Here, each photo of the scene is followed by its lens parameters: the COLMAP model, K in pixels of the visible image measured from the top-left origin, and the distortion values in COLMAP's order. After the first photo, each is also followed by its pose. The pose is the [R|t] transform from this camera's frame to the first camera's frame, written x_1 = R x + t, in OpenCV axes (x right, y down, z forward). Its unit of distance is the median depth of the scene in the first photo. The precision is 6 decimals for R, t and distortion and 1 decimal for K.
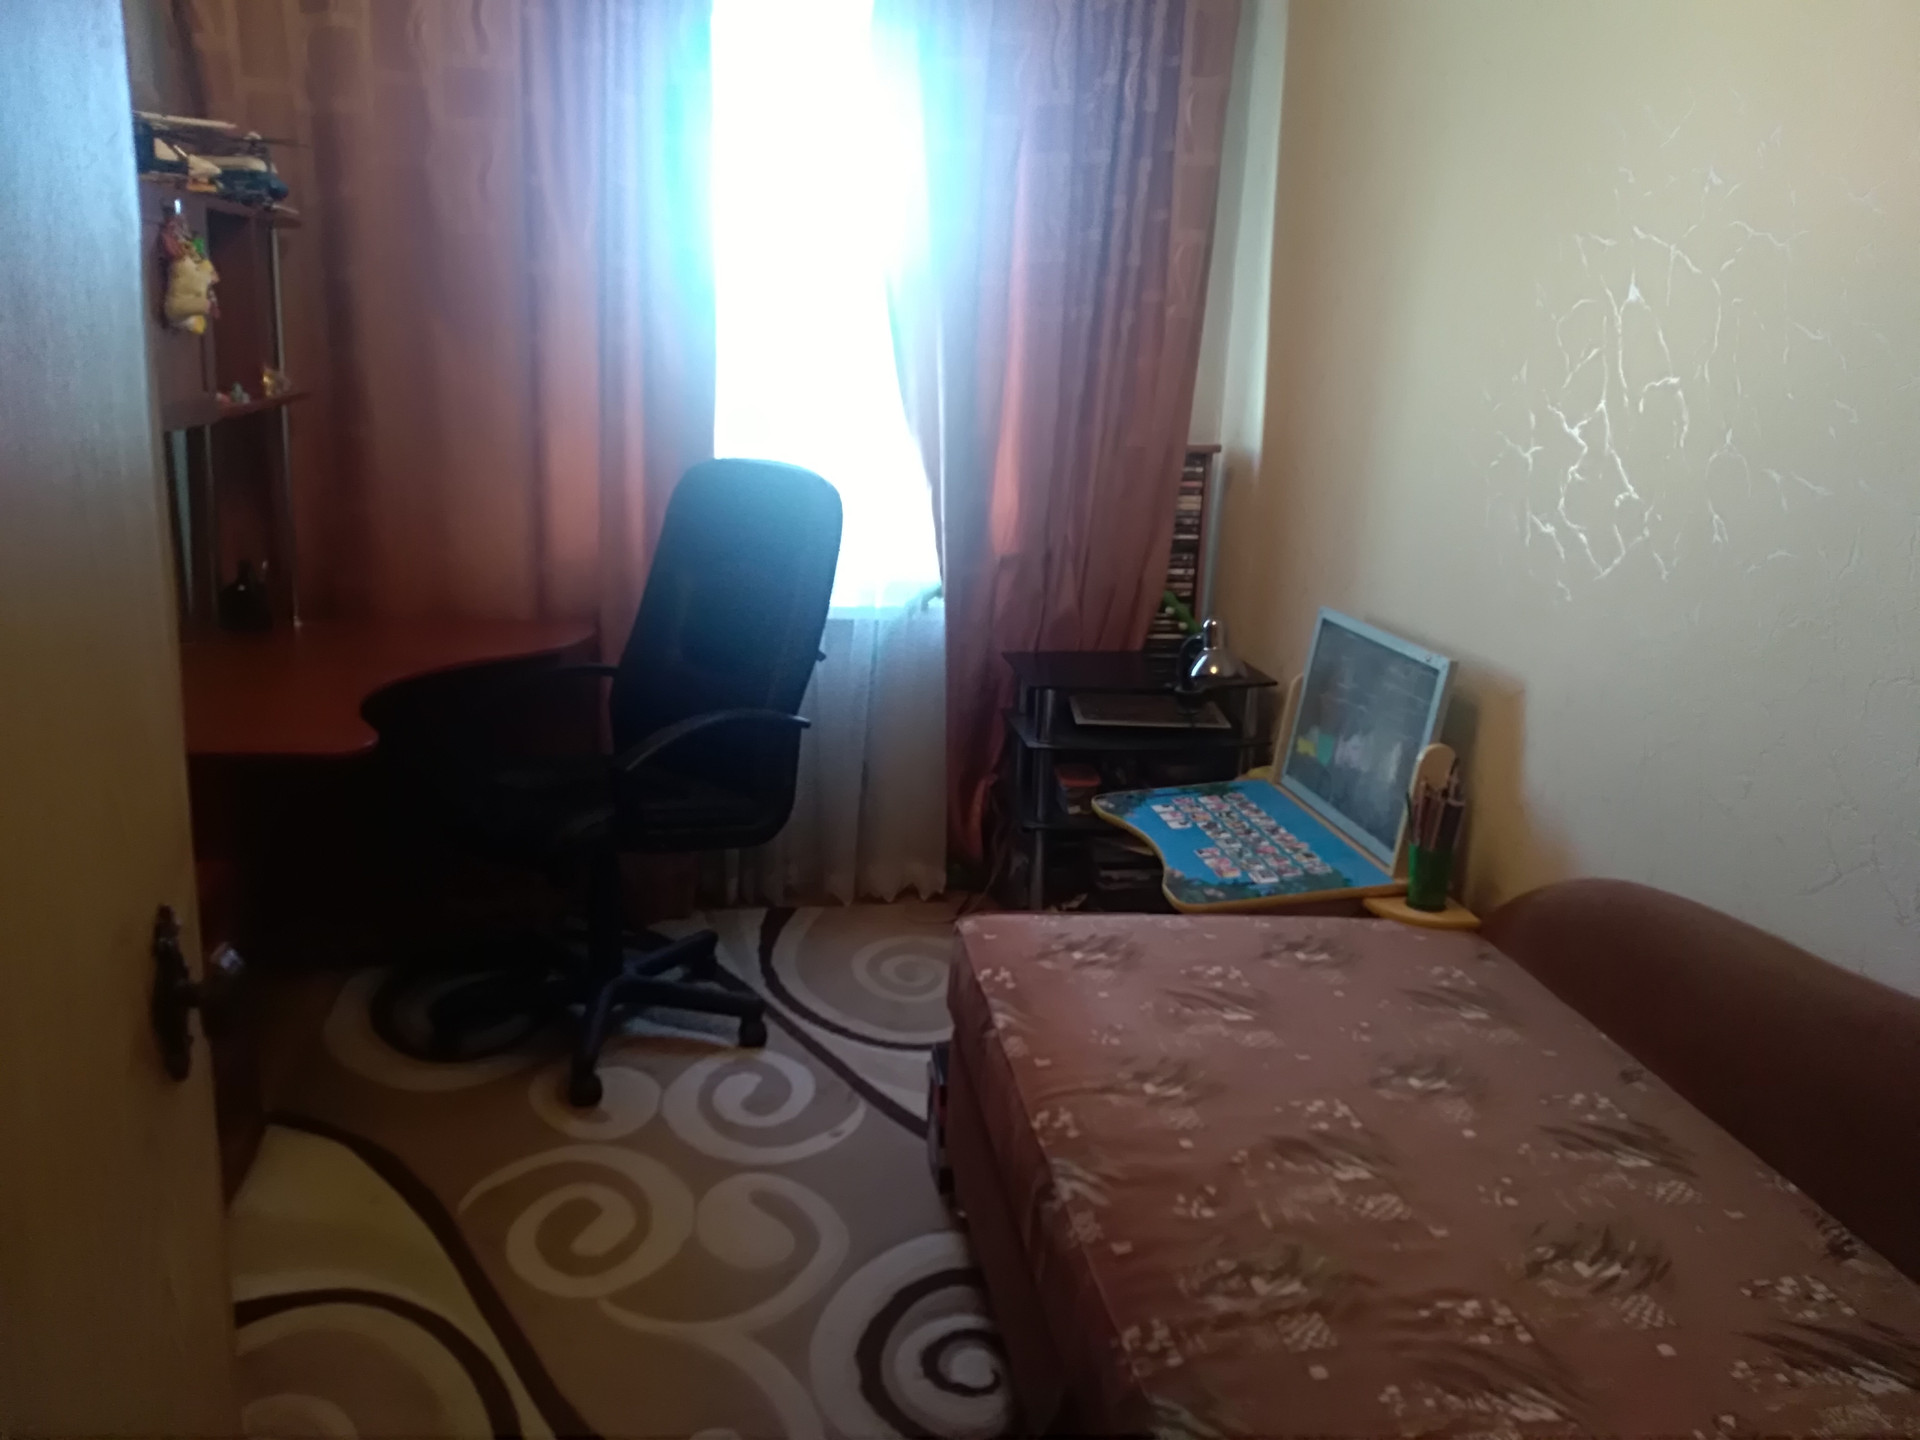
lens RADIAL K [[1489.5, 0, 960.0], [0, 1489.5, 720.0], [0, 0, 1]] dist [0.079663, -0.131555]
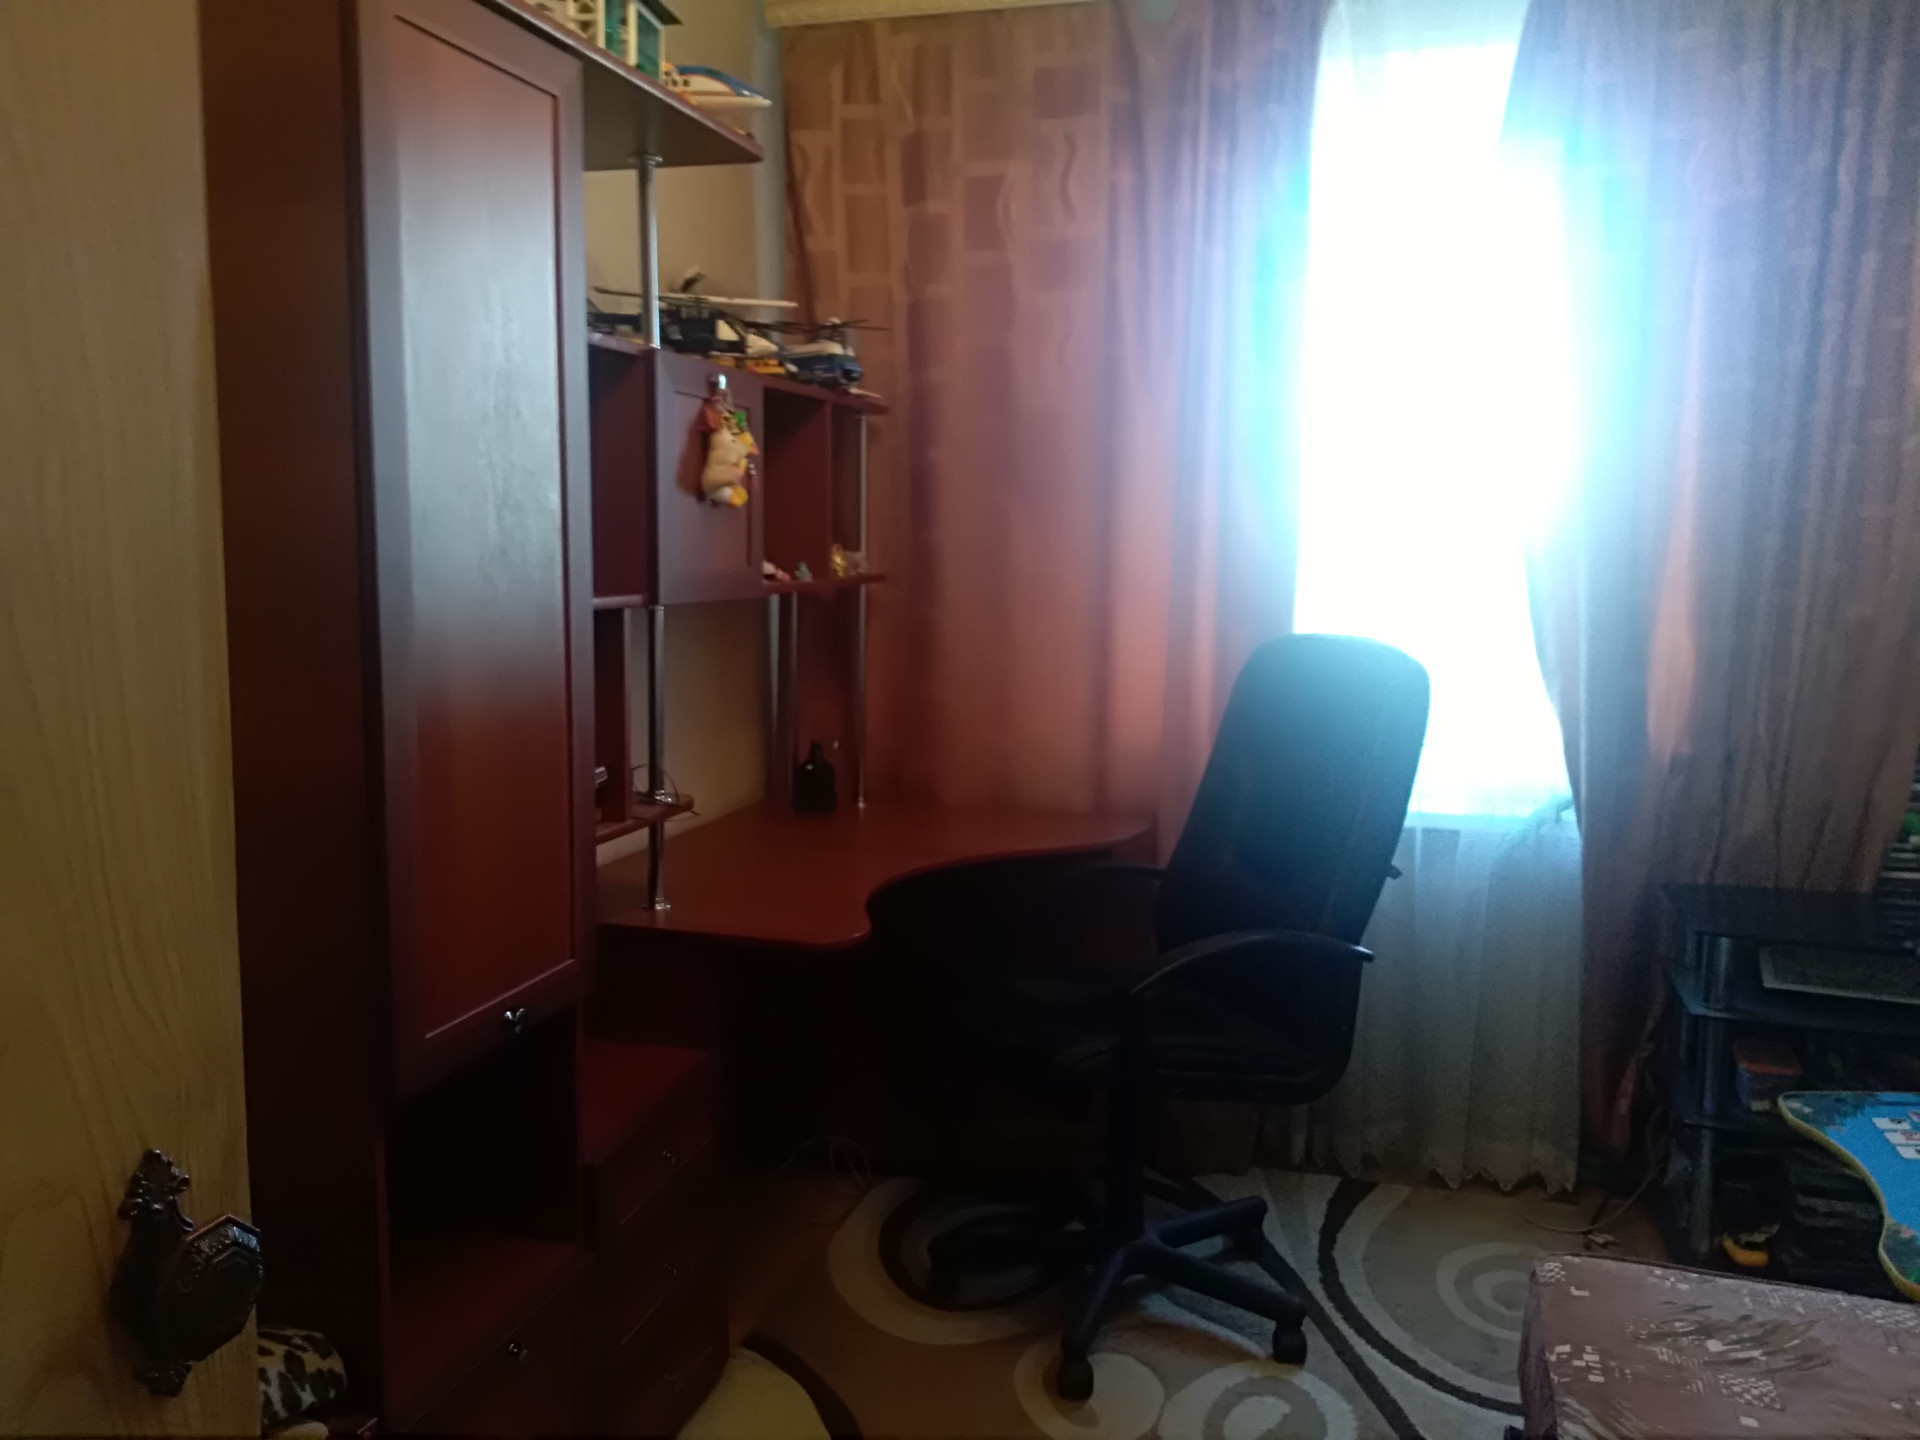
lens RADIAL K [[1513.5, 0, 960.9], [0, 1513.5, 701.2], [0, 0, 1]] dist [0.021808, -0.034915]
pose [[0.901330, 0.014090, -0.432904, 0.045931], [-0.077861, 0.988460, -0.129938, -0.009046], [0.426078, 0.150823, 0.892026, 0.148441]]
